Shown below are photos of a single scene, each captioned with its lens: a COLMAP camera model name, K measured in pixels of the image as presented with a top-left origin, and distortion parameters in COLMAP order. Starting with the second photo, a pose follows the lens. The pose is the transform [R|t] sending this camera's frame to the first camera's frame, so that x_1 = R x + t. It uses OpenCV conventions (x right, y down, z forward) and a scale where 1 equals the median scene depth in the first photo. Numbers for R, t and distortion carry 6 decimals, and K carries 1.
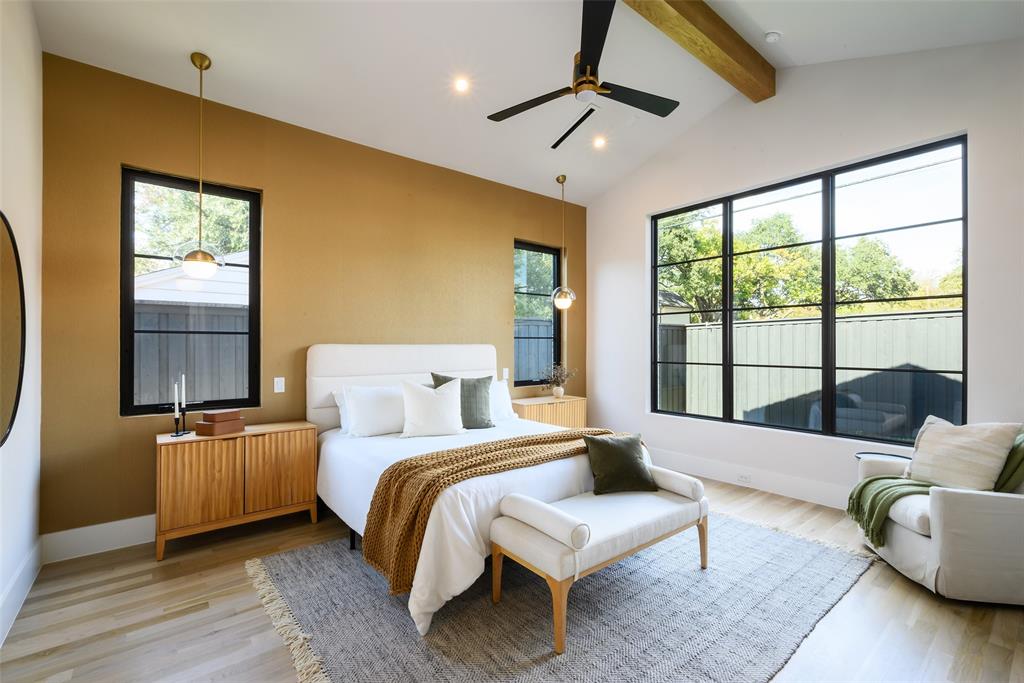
lens RADIAL K [[458.6, 0, 512.0], [0, 458.6, 341.5], [0, 0, 1]] dist [0.001466, 0.000314]
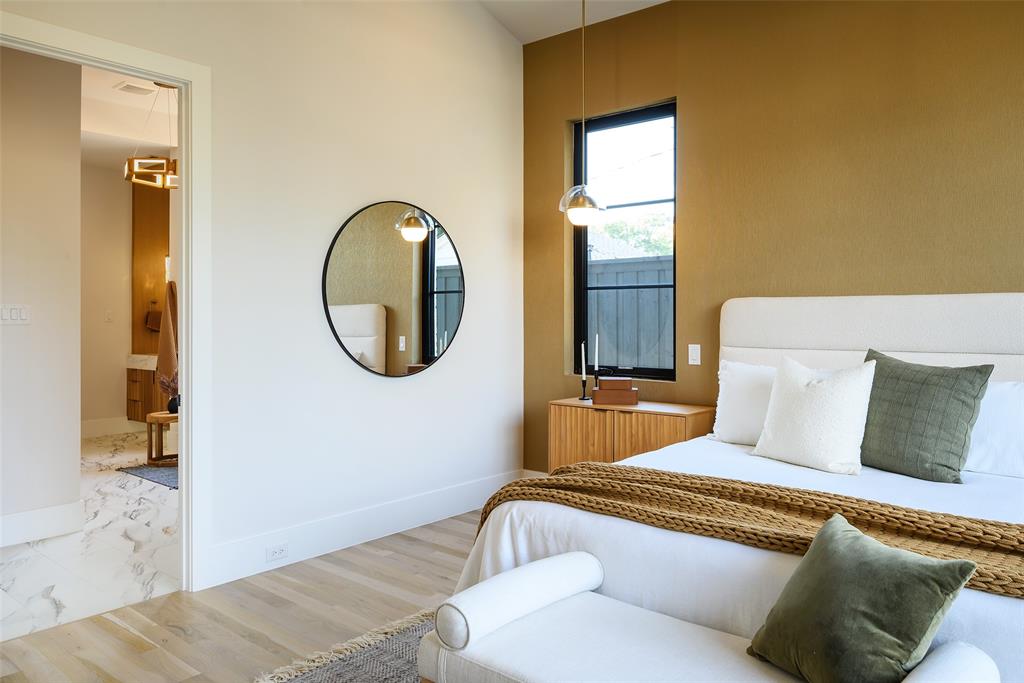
lens RADIAL K [[711.8, 0, 516.4], [0, 711.8, 314.7], [0, 0, 1]] dist [0.025032, 0.001461]
pose [[0.188331, -0.003218, -0.982100, 0.638519], [0.011294, 0.999936, -0.001111, 0.033352], [0.982041, -0.010883, 0.188355, 0.580305]]
